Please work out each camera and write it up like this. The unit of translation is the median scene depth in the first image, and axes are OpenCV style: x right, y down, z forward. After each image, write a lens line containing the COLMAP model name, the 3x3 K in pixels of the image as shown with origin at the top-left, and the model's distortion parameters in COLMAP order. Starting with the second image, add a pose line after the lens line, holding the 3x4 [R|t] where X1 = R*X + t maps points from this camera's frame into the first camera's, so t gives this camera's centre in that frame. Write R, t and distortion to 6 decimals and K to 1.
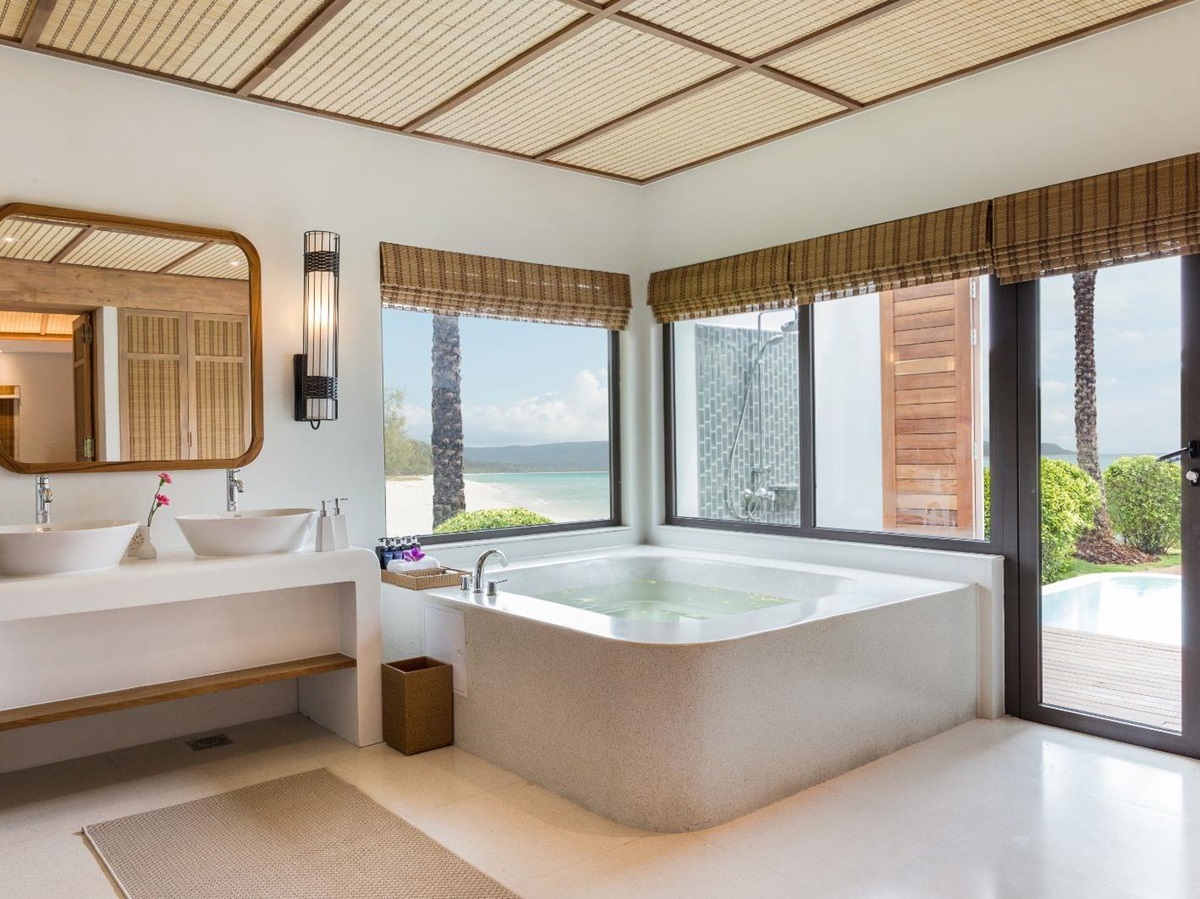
lens RADIAL K [[909.7, 0, 599.7], [0, 909.7, 449.9], [0, 0, 1]] dist [0.039017, 0.002735]
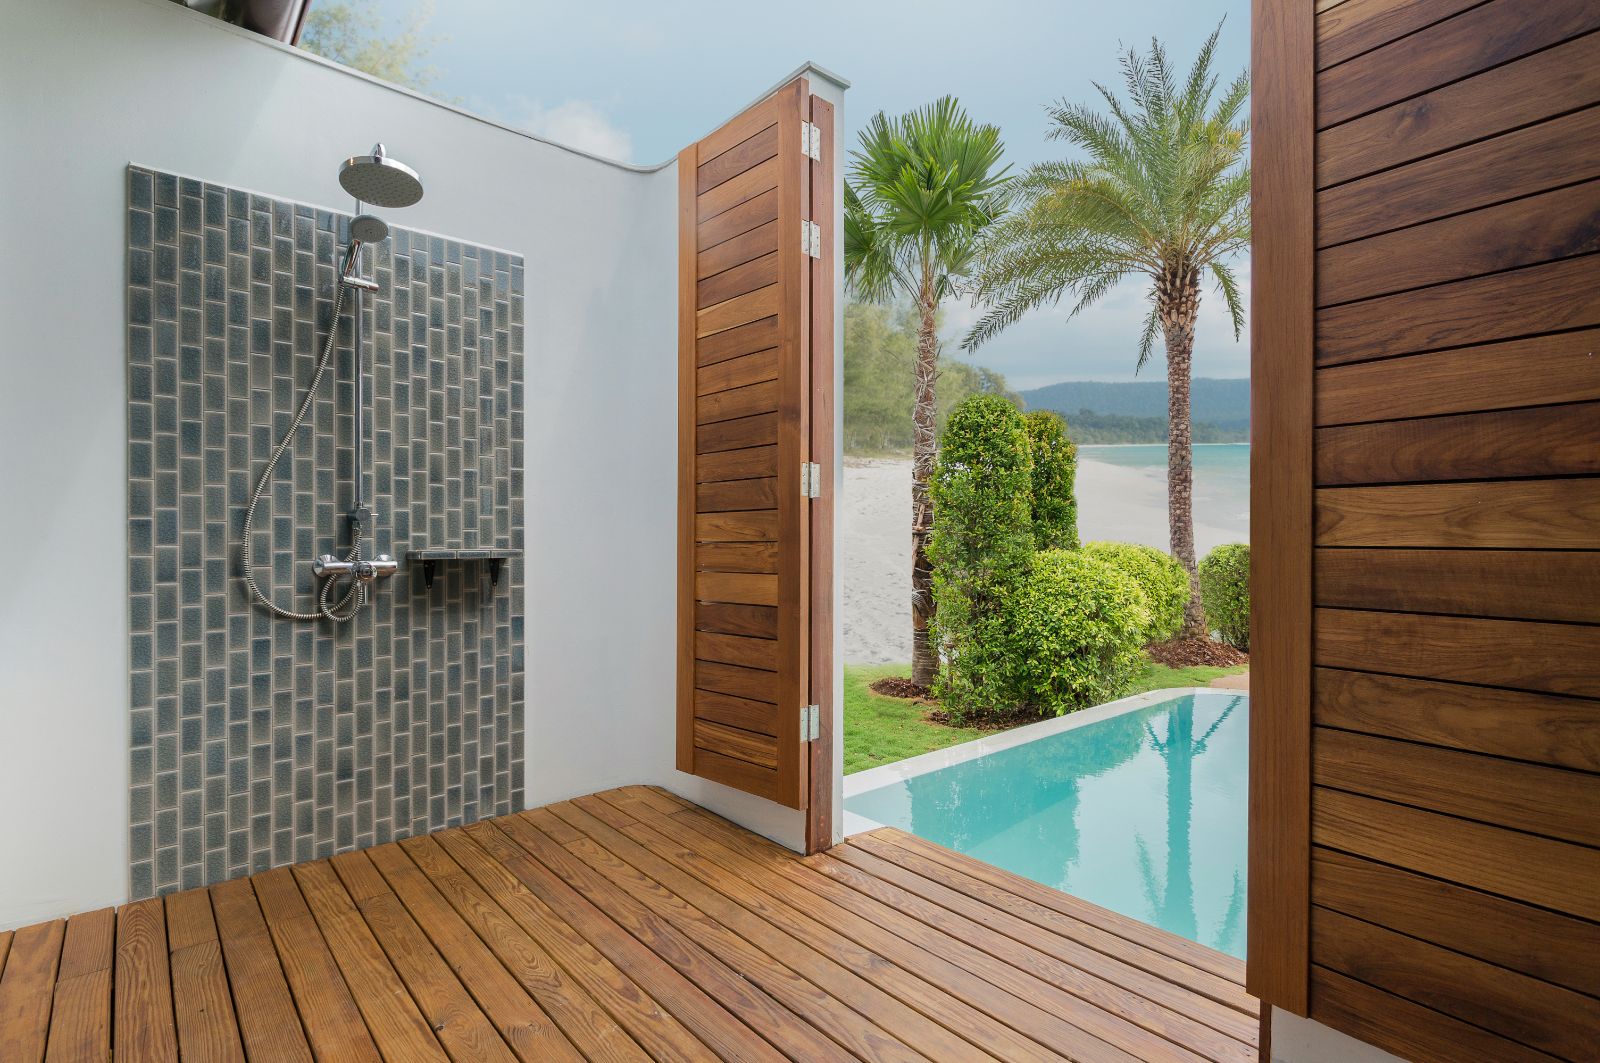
lens RADIAL K [[798.9, 0, 800.3], [0, 798.9, 534.4], [0, 0, 1]] dist [-0.002401, -0.000121]
pose [[0.999846, 0.015783, 0.007678, 0.220471], [-0.015693, 0.999809, -0.011677, 0.018460], [-0.007861, 0.011555, 0.999902, 0.324862]]
